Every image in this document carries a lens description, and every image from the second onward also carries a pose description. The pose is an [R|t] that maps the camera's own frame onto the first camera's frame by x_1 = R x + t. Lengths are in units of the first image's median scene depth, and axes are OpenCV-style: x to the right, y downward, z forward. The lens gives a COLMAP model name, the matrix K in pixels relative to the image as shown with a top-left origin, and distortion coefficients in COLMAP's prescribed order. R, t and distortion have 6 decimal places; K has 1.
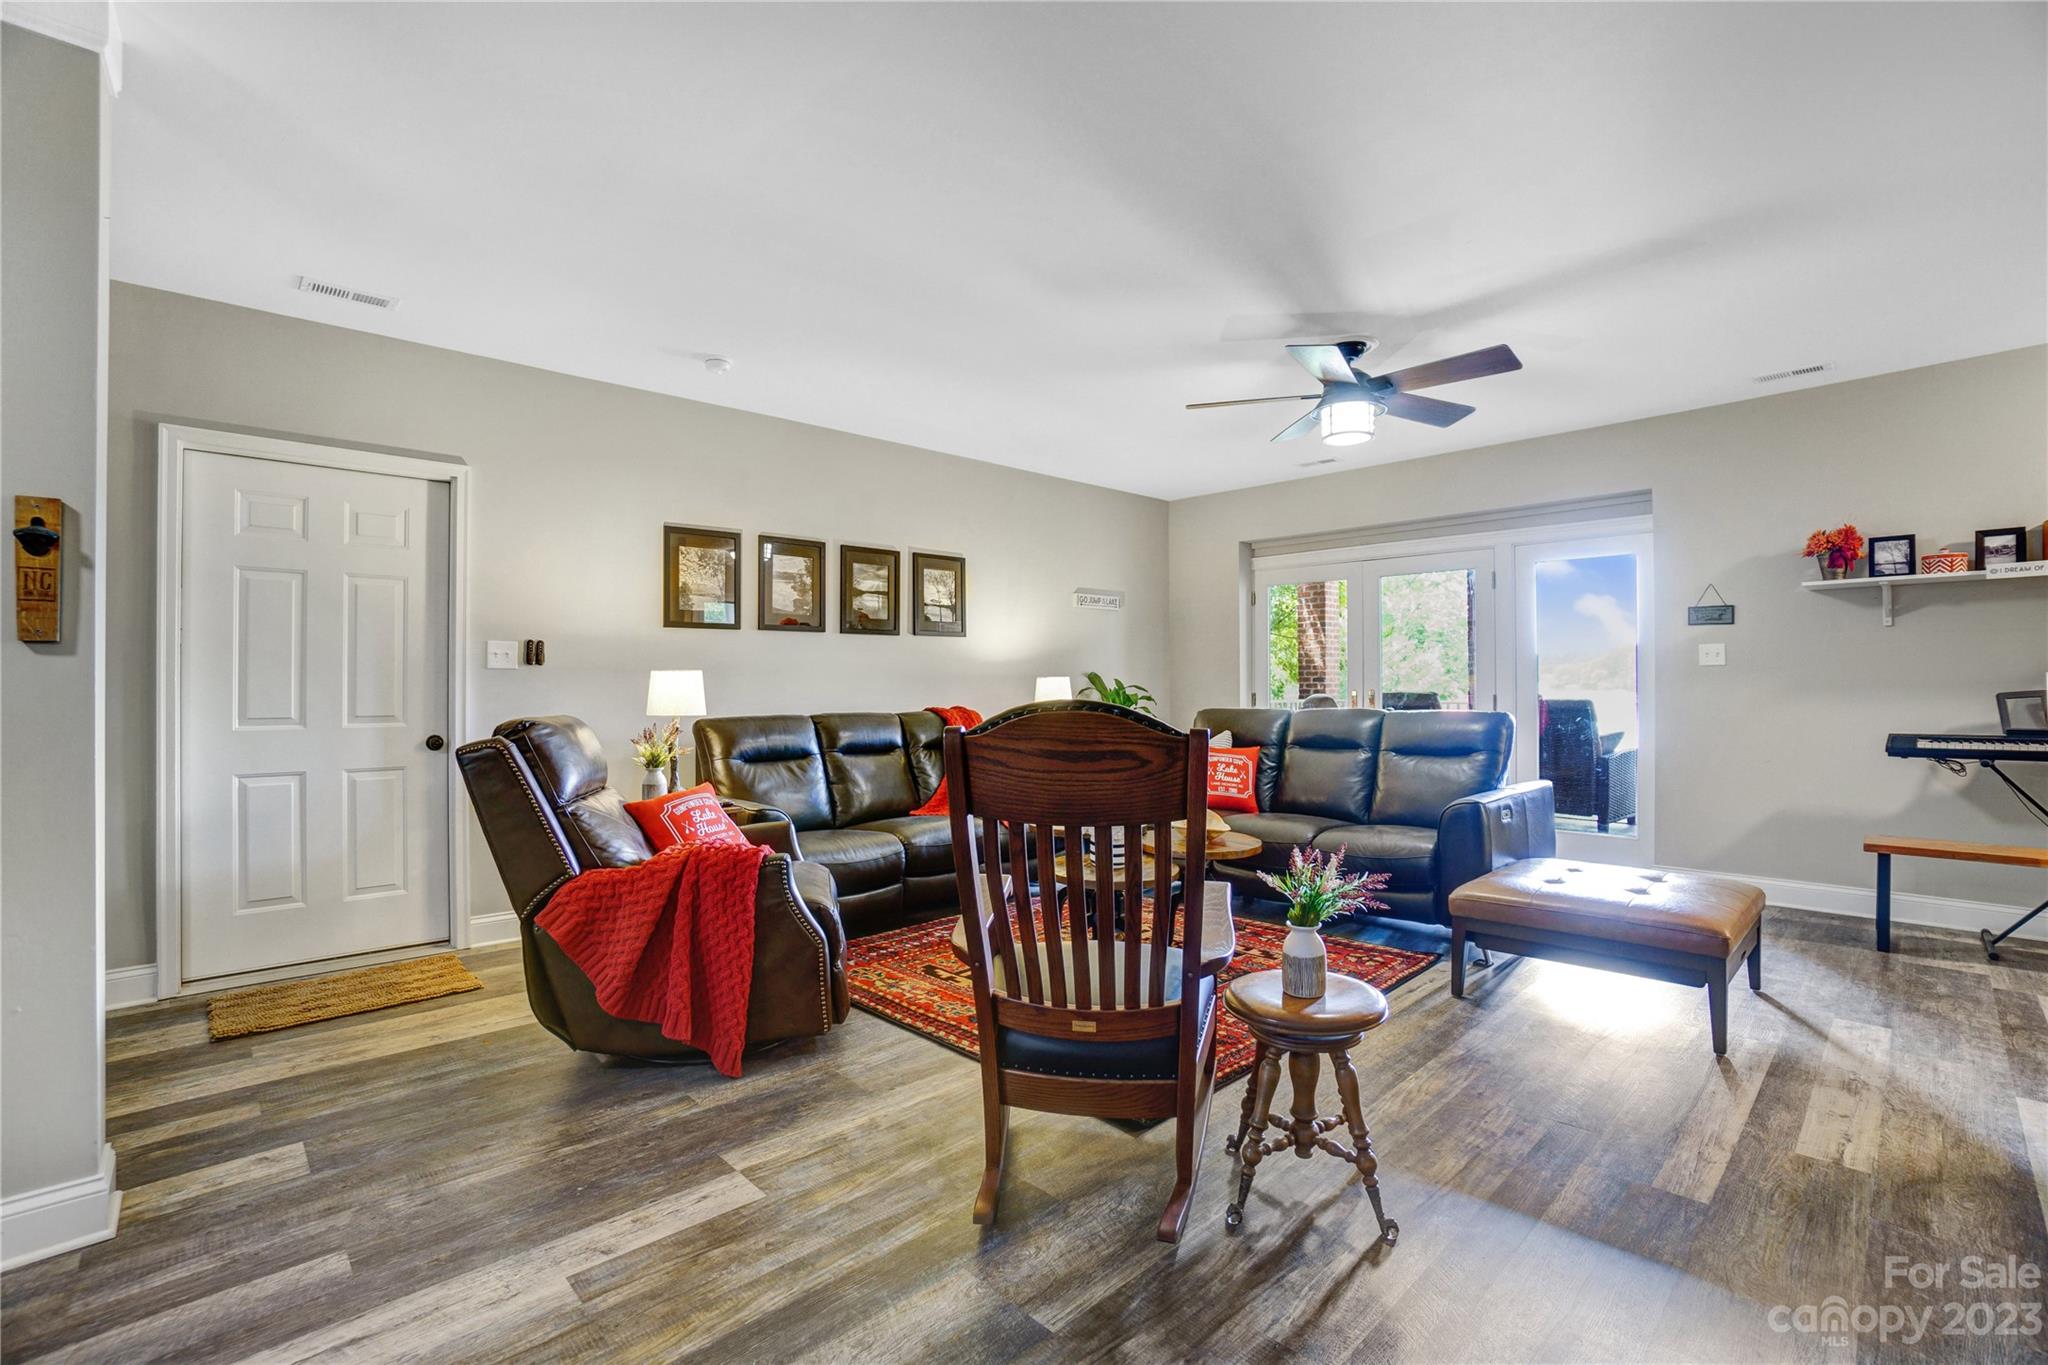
lens RADIAL K [[913.2, 0, 1017.5], [0, 913.2, 675.7], [0, 0, 1]] dist [-0.068074, 0.025762]
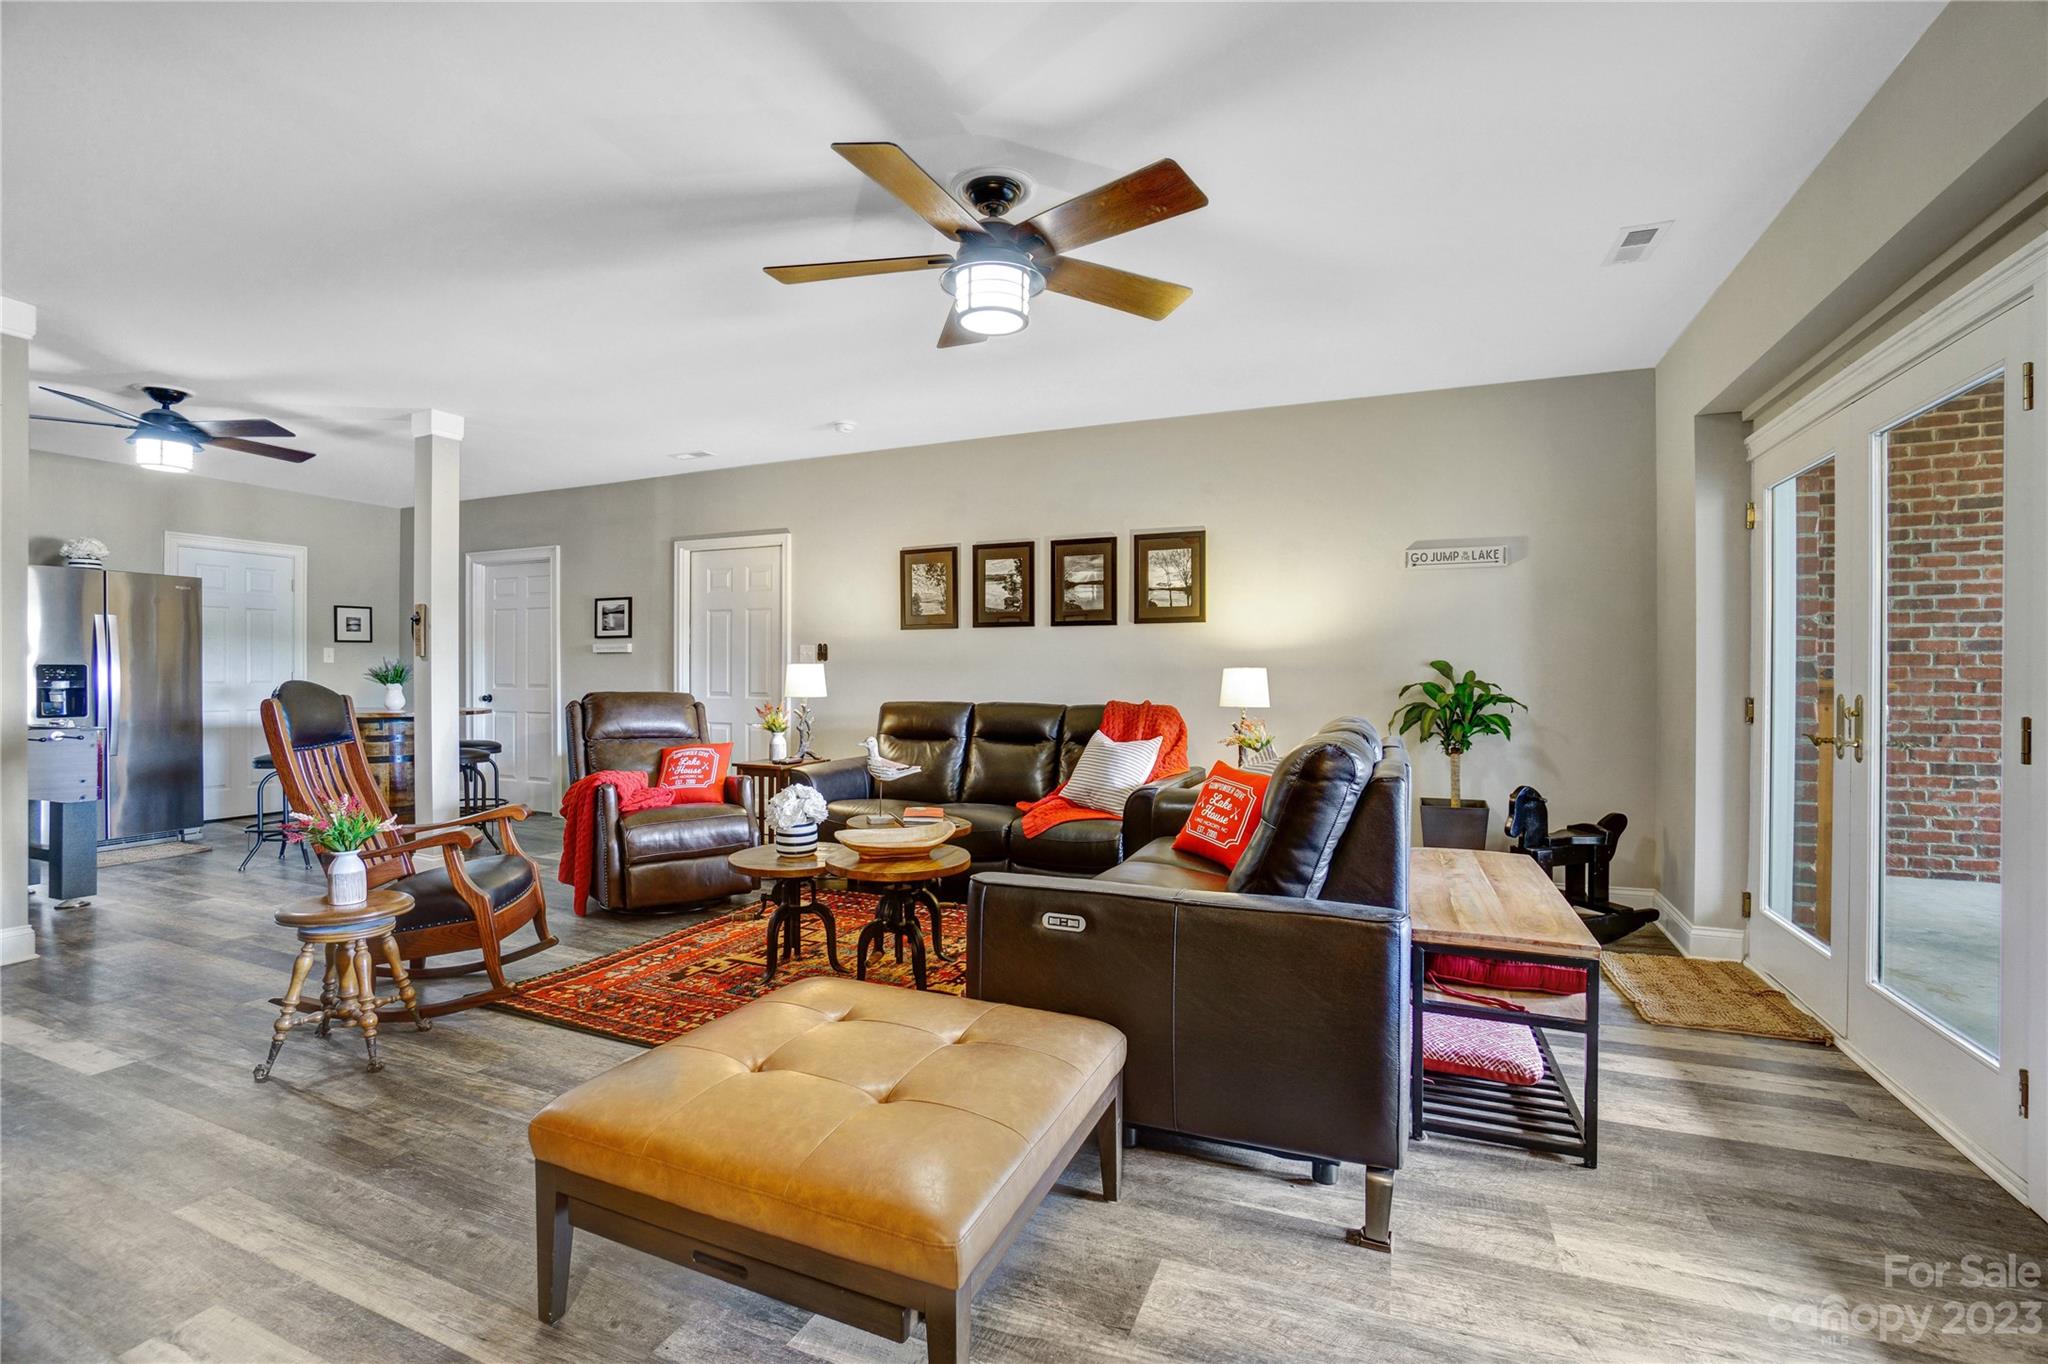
lens RADIAL K [[913.2, 0, 1017.5], [0, 913.2, 675.2], [0, 0, 1]] dist [-0.068074, 0.025762]
pose [[0.384261, 0.003164, -0.923219, 0.734313], [-0.000945, 0.999995, 0.003034, 0.005826], [0.923224, -0.000294, 0.384262, 0.554191]]
